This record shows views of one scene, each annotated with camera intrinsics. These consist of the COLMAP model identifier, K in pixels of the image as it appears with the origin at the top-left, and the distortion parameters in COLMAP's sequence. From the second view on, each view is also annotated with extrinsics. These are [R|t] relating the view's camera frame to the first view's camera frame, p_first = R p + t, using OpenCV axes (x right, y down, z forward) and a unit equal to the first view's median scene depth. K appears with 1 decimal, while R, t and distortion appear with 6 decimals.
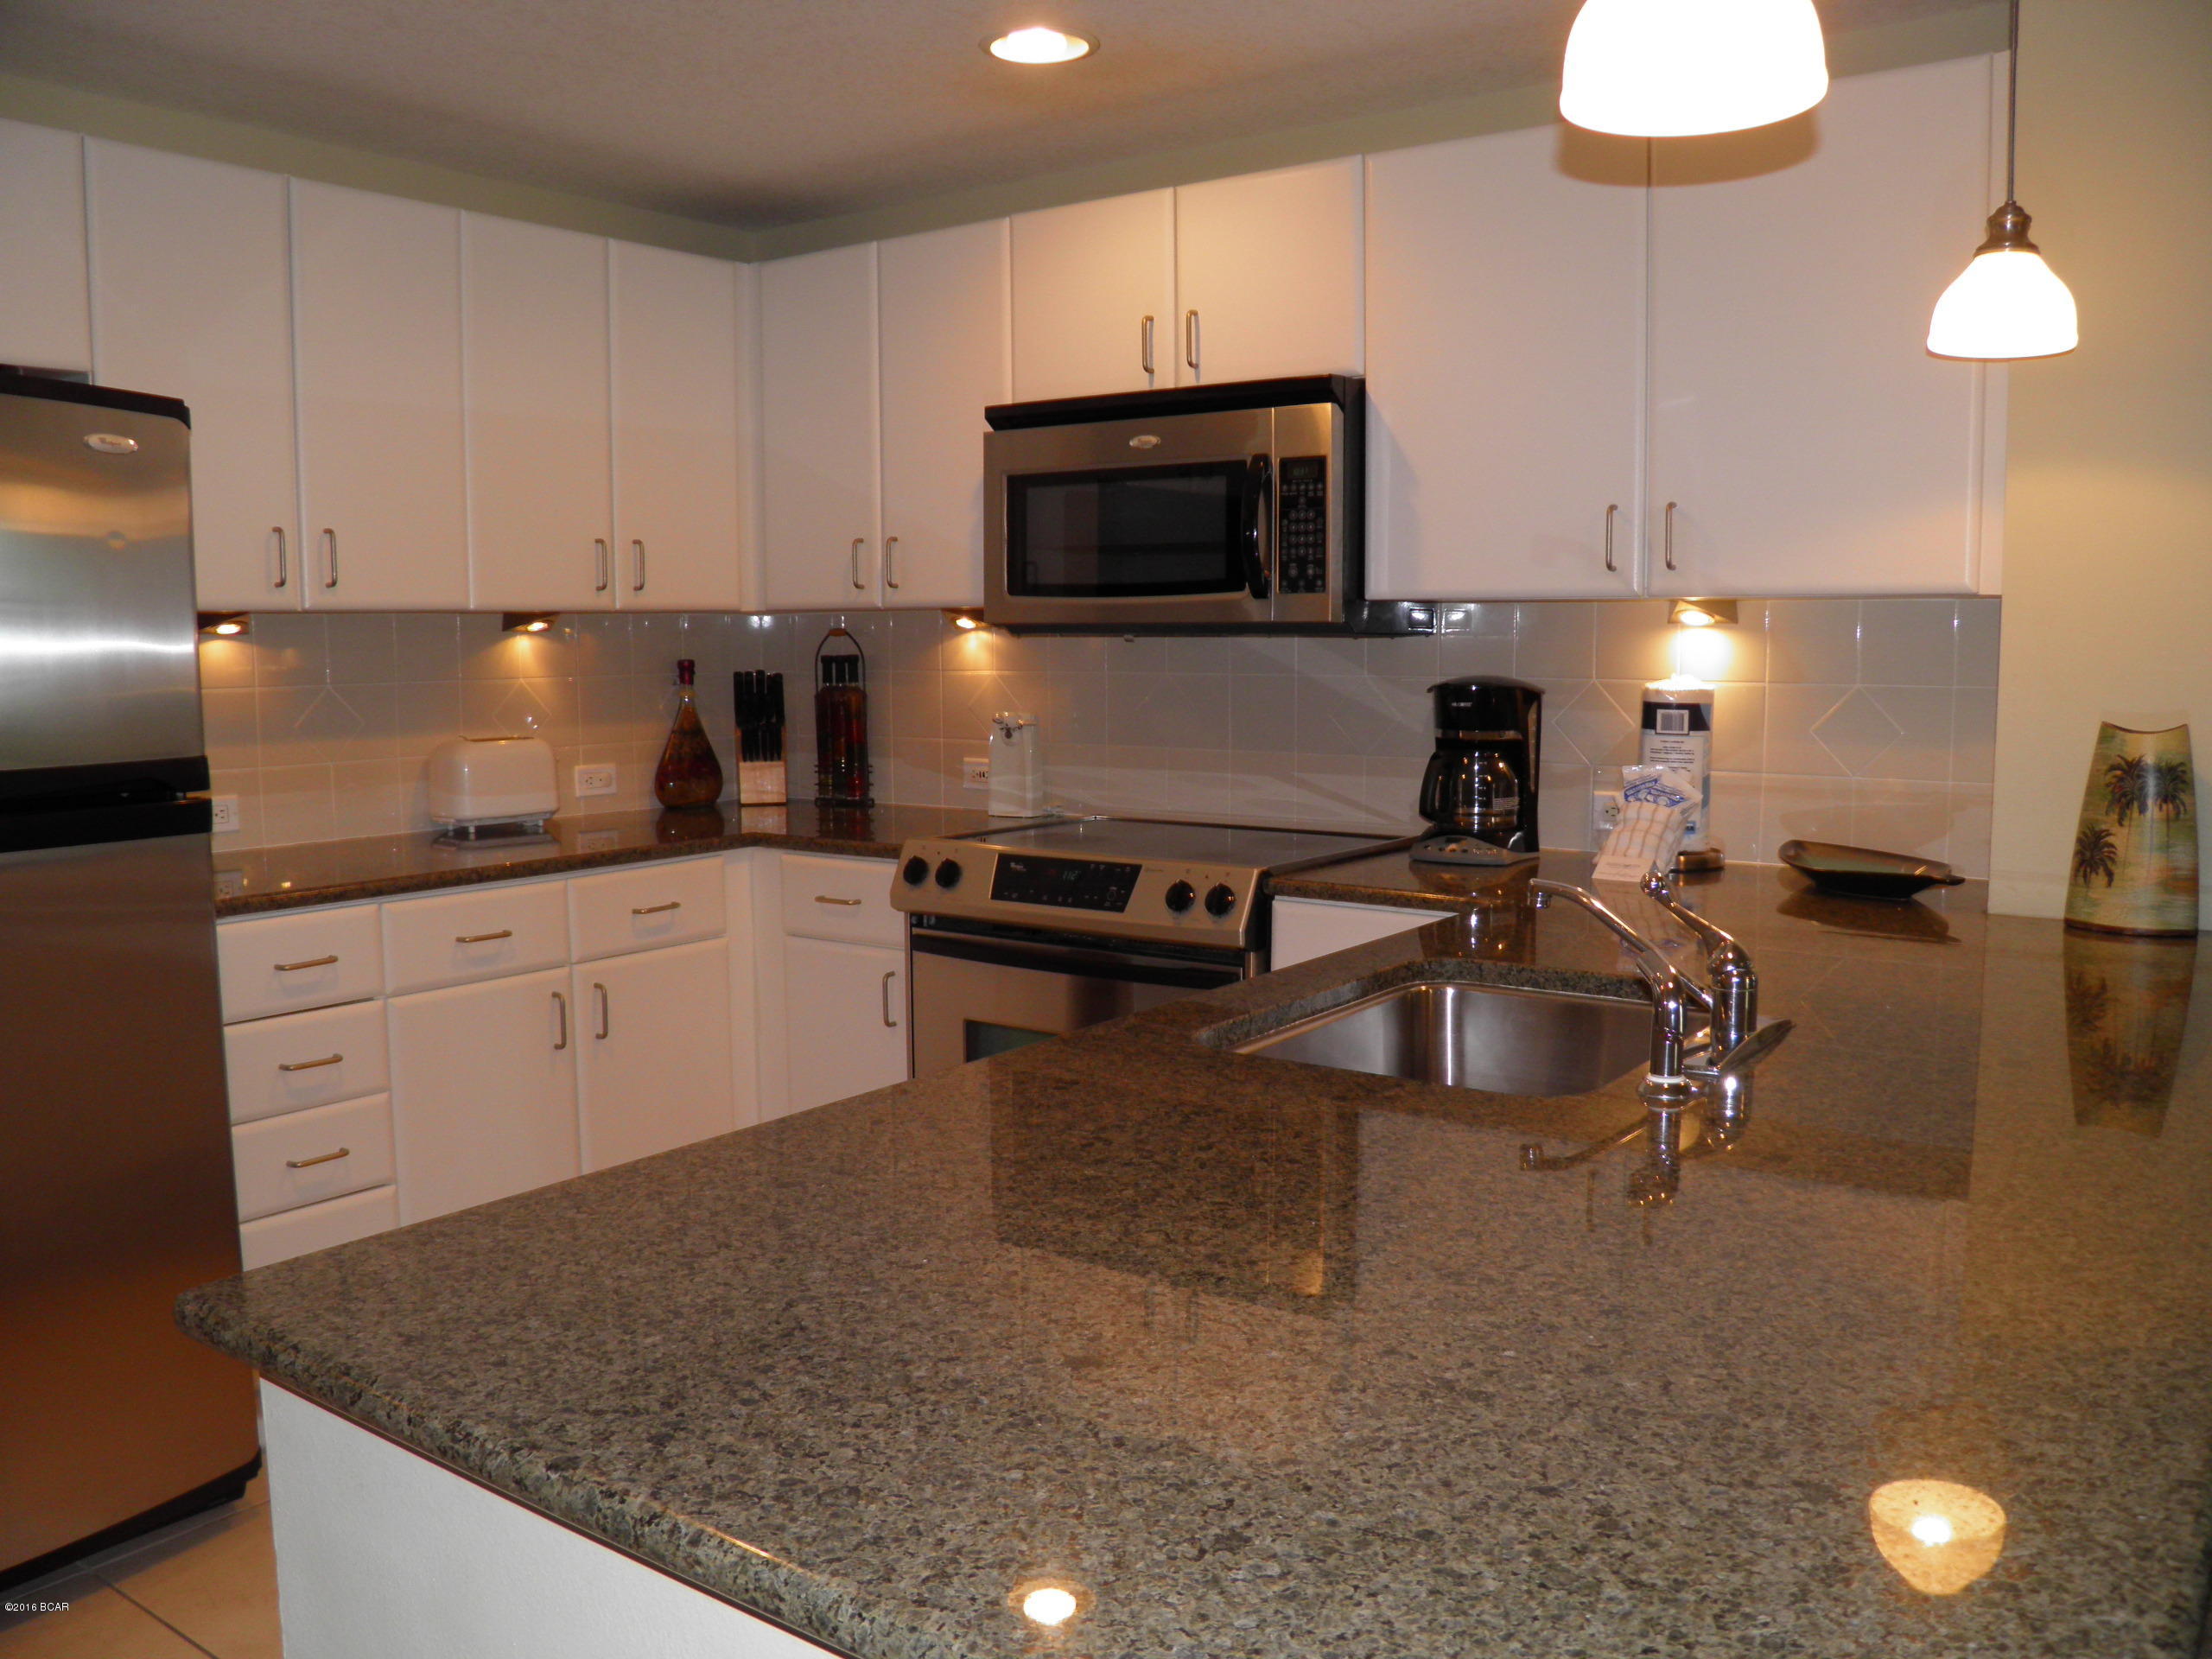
lens RADIAL K [[1816.0, 0, 1077.8], [0, 1816.0, 795.5], [0, 0, 1]] dist [-0.150295, 0.001194]
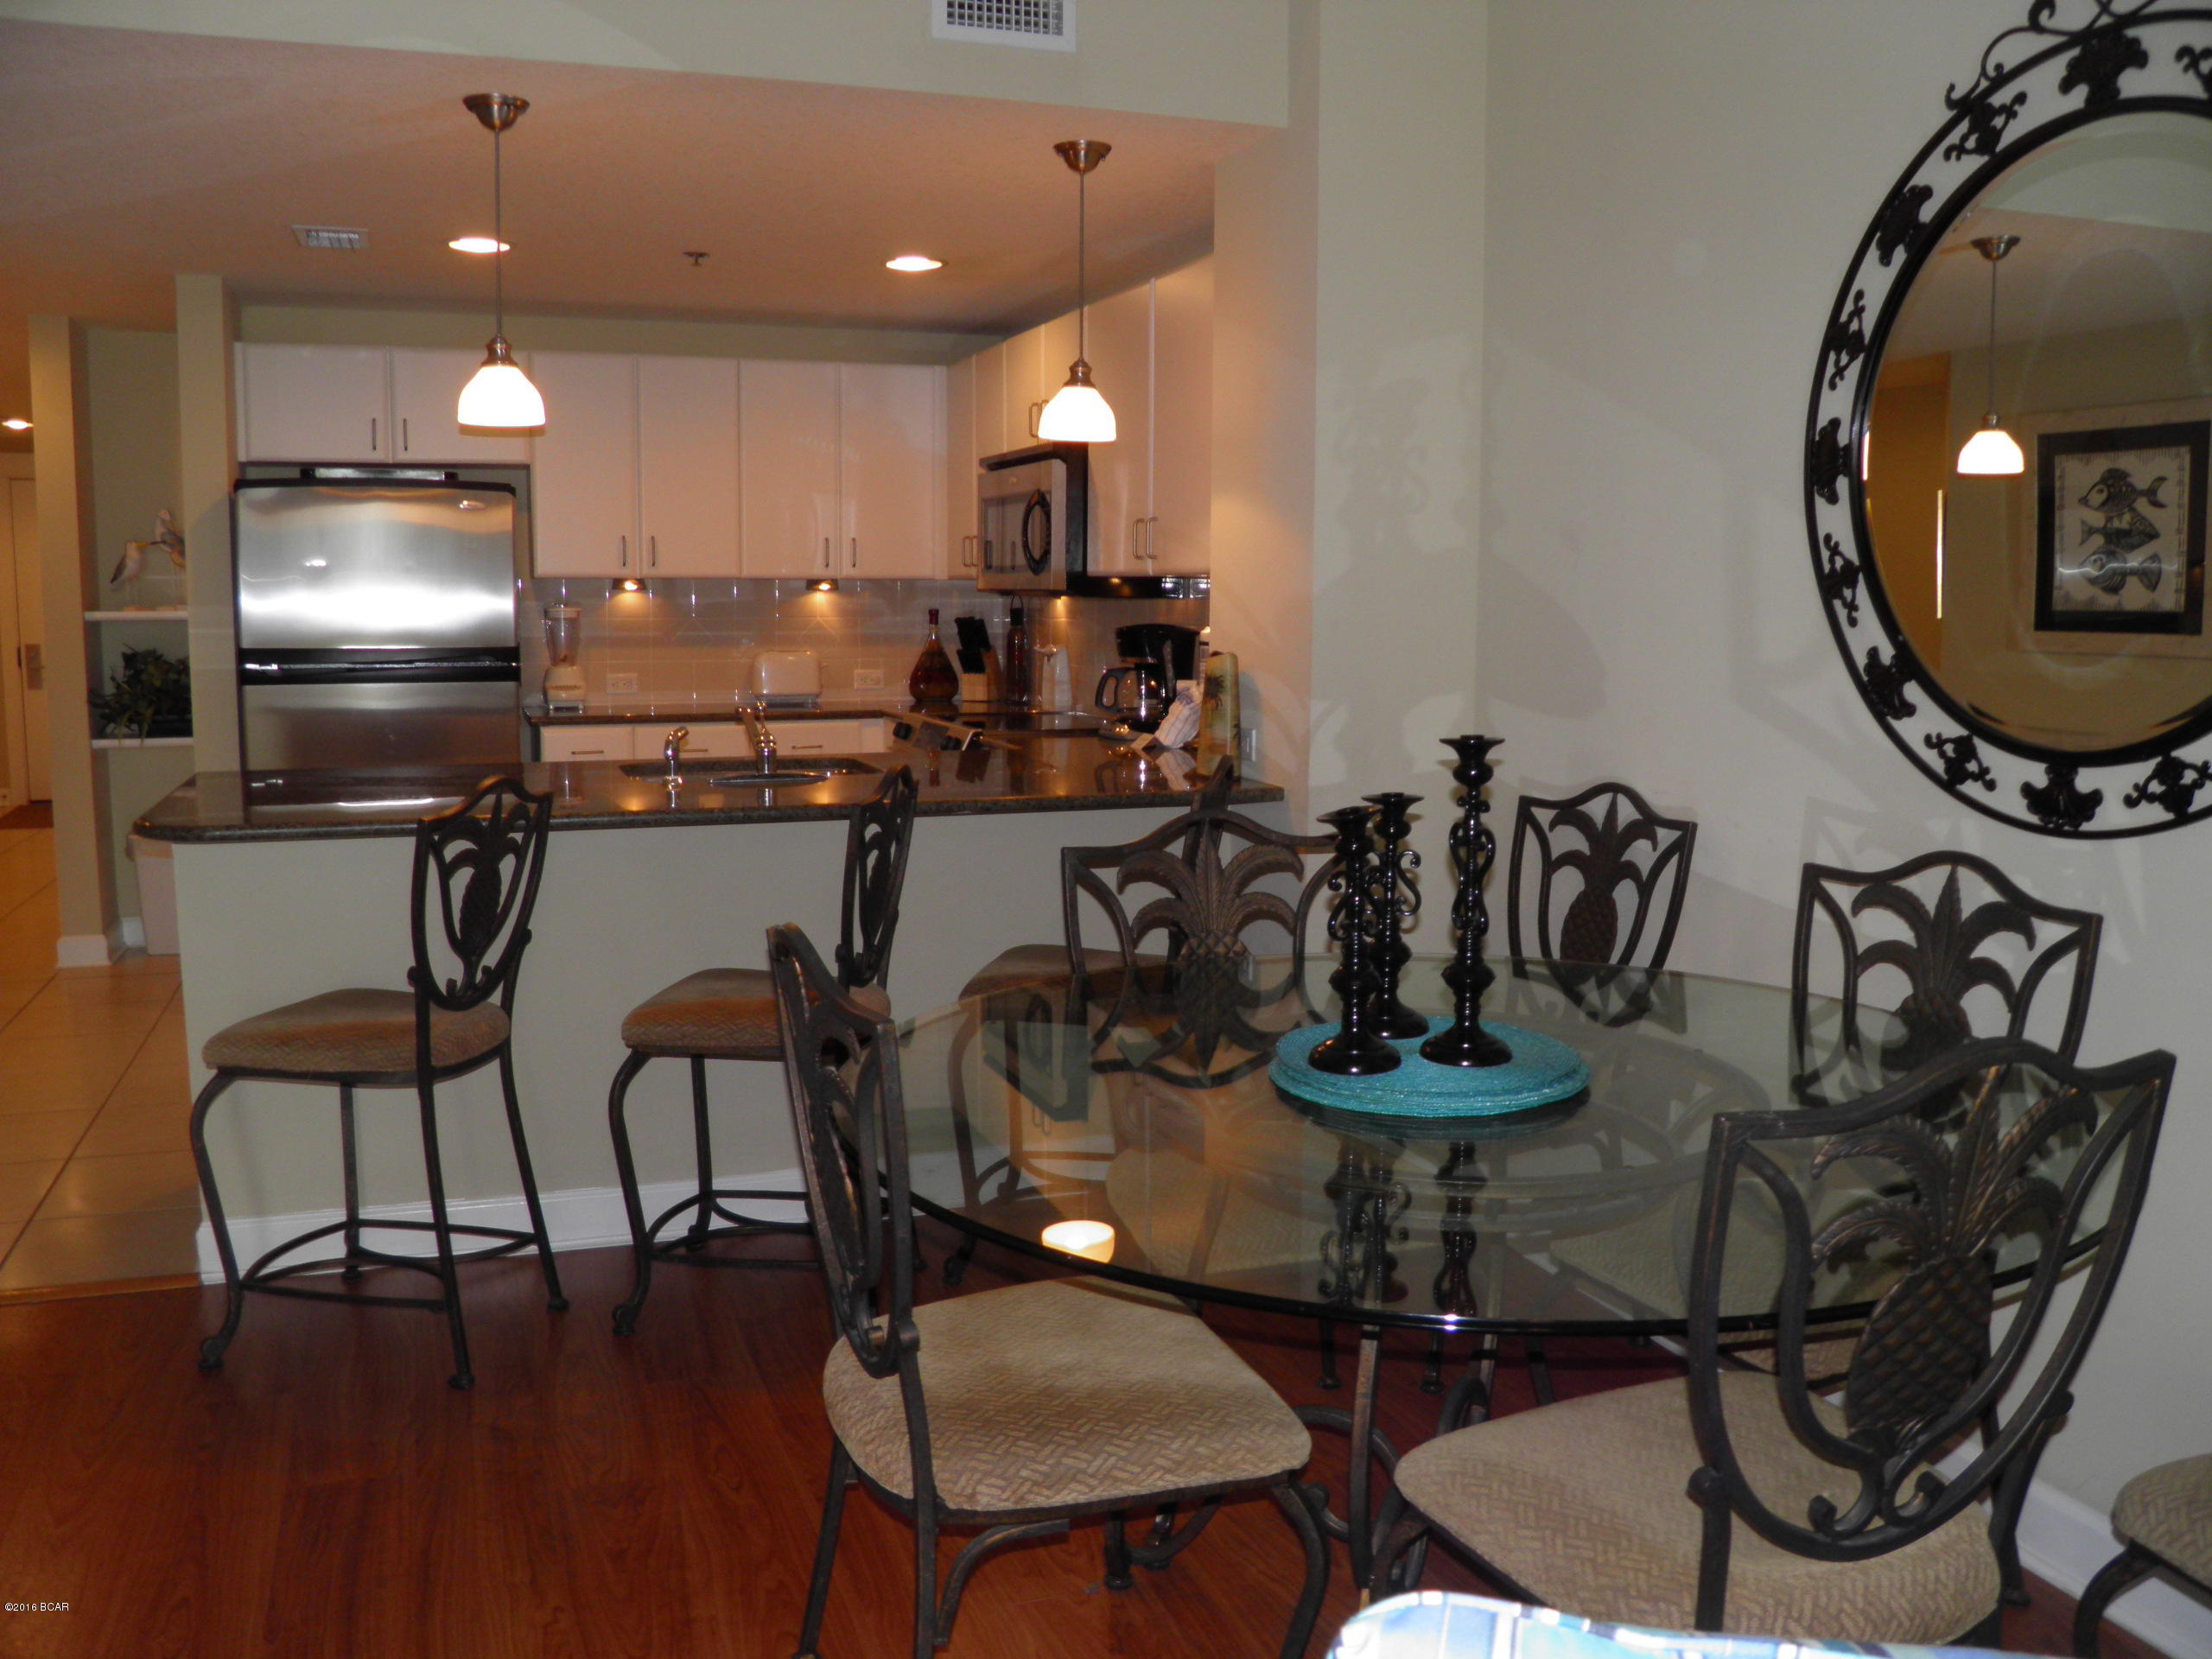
lens RADIAL K [[1824.2, 0, 1094.5], [0, 1824.2, 838.2], [0, 0, 1]] dist [-0.148368, 0.104846]
pose [[0.839644, 0.084694, -0.536493, 1.008808], [-0.060736, 0.996213, 0.062213, 0.024436], [0.539730, -0.019652, 0.841608, -0.377427]]
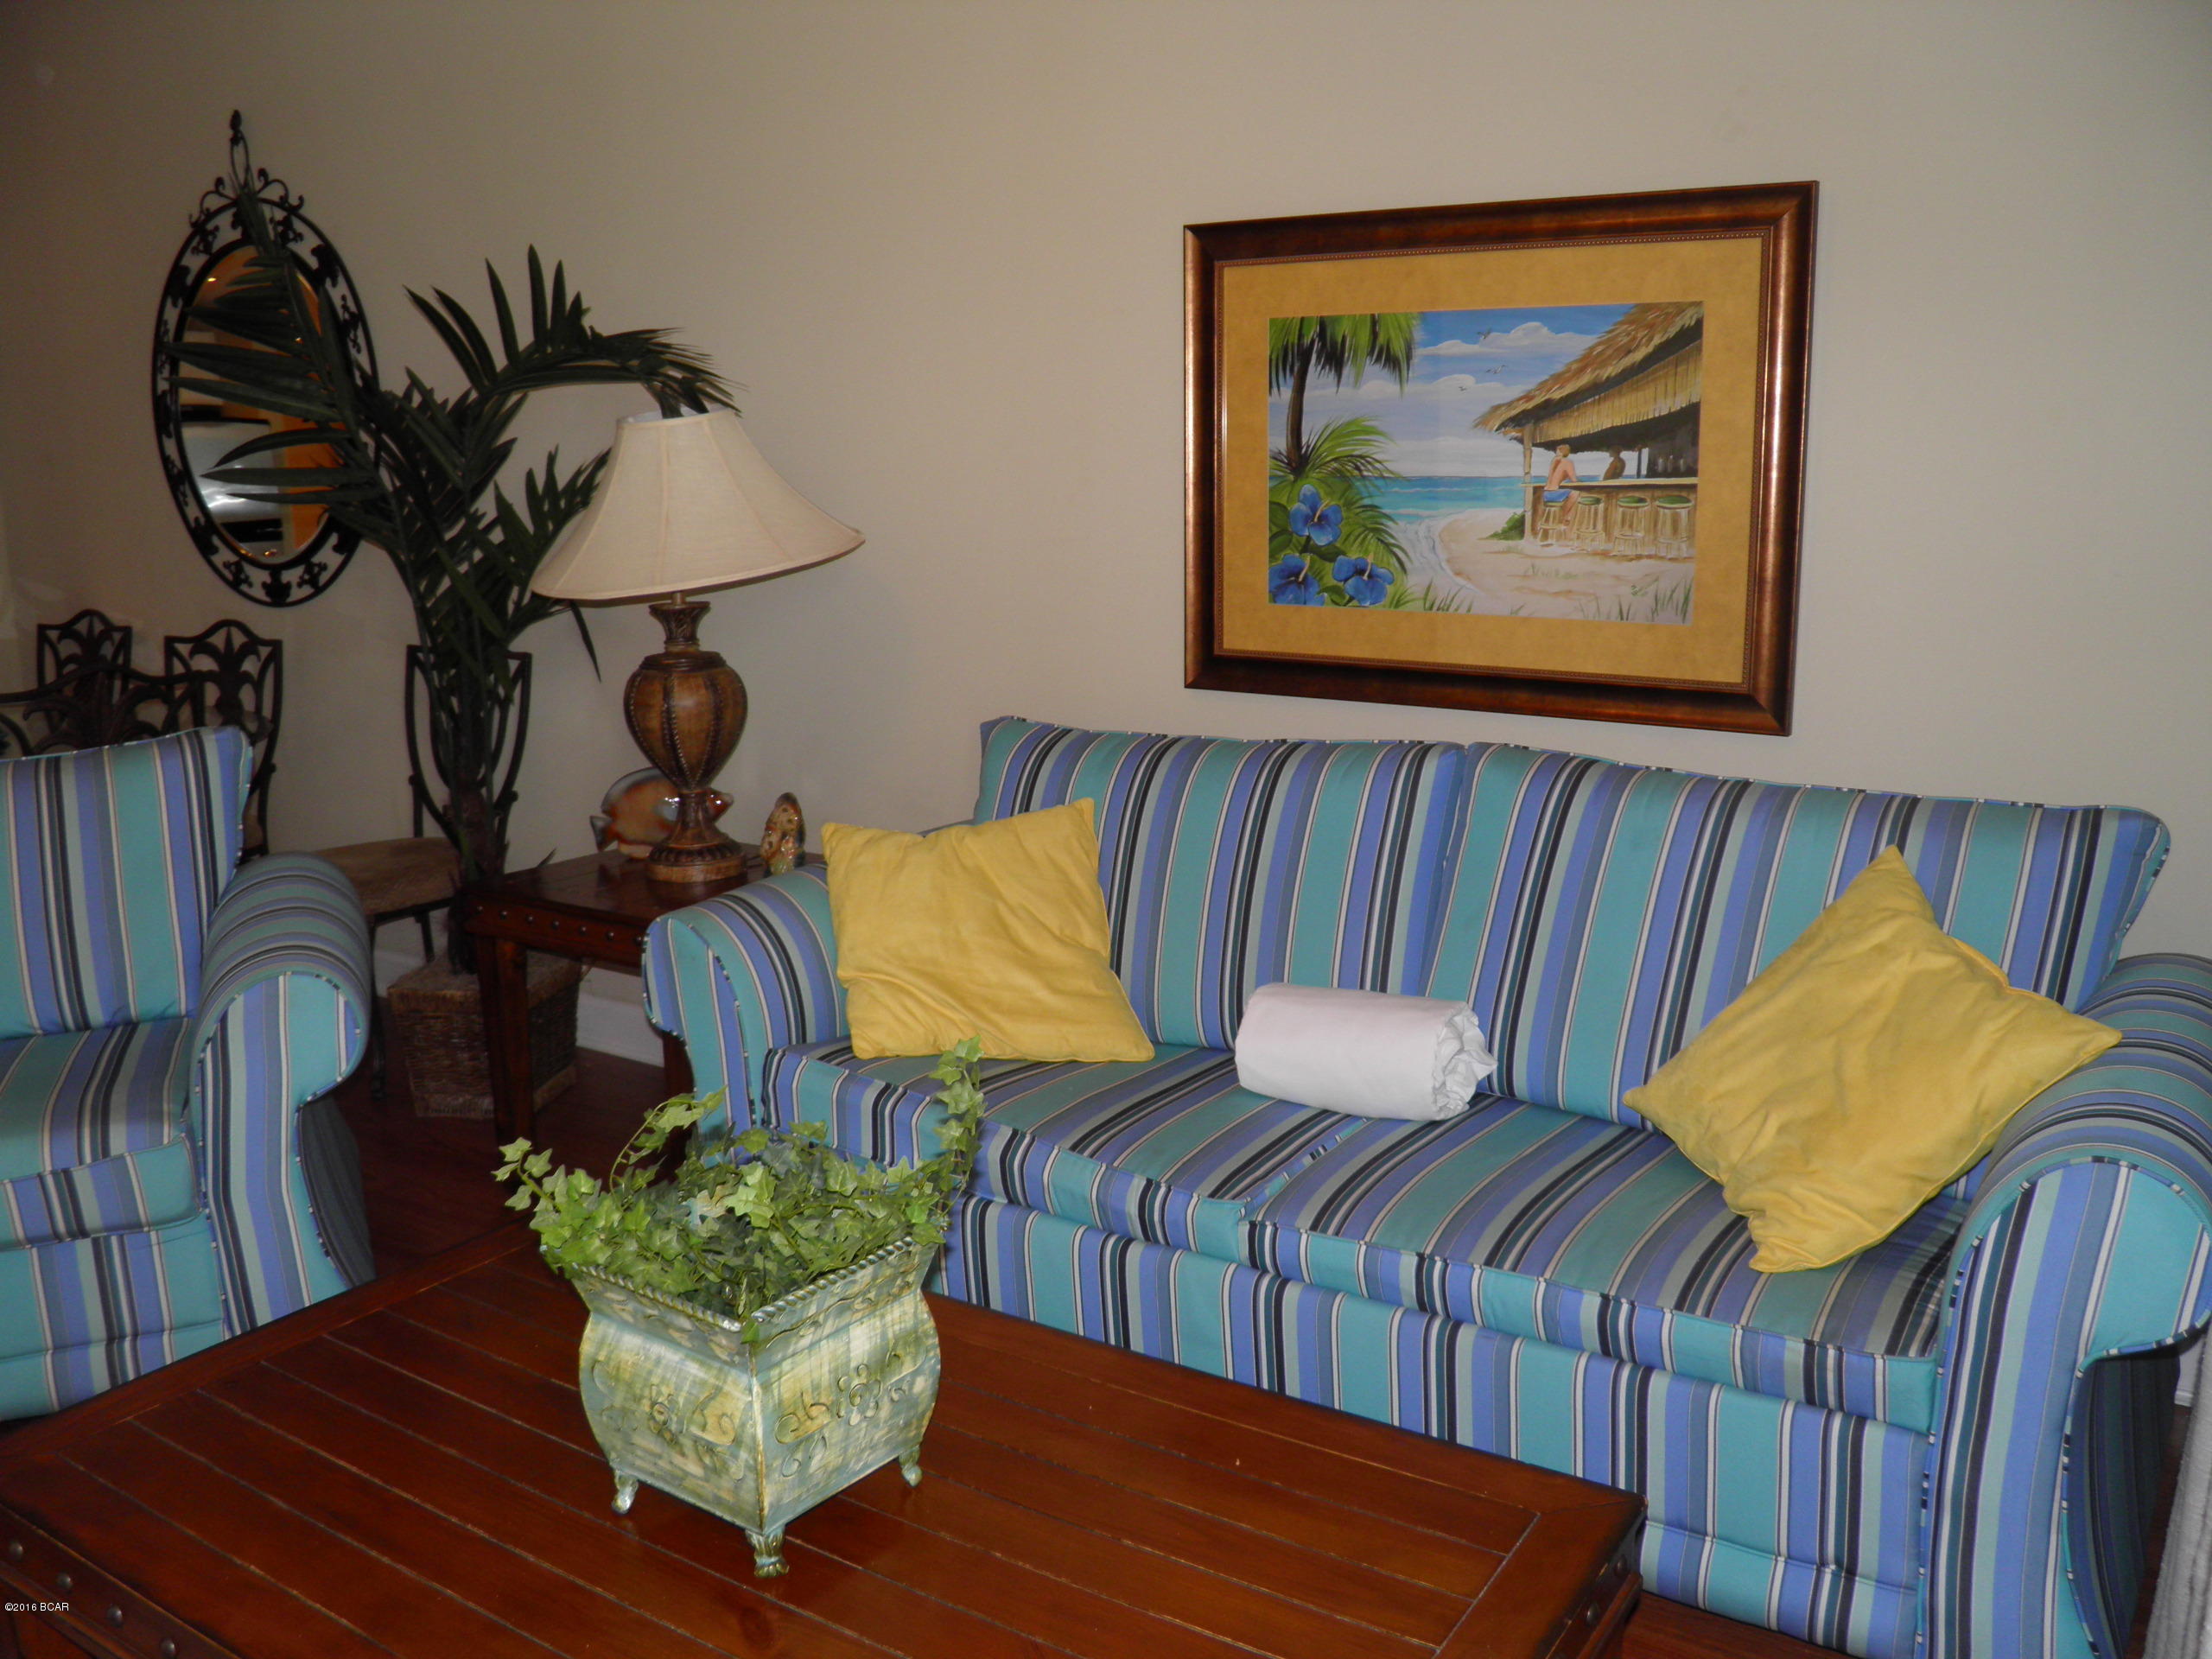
lens RADIAL K [[1843.9, 0, 1109.7], [0, 1843.9, 862.1], [0, 0, 1]] dist [-0.156056, 0.116763]
pose [[0.997545, -0.015937, 0.068193, 1.535303], [0.007895, 0.993146, 0.116615, 0.087772], [-0.069584, -0.115790, 0.990833, -1.080957]]
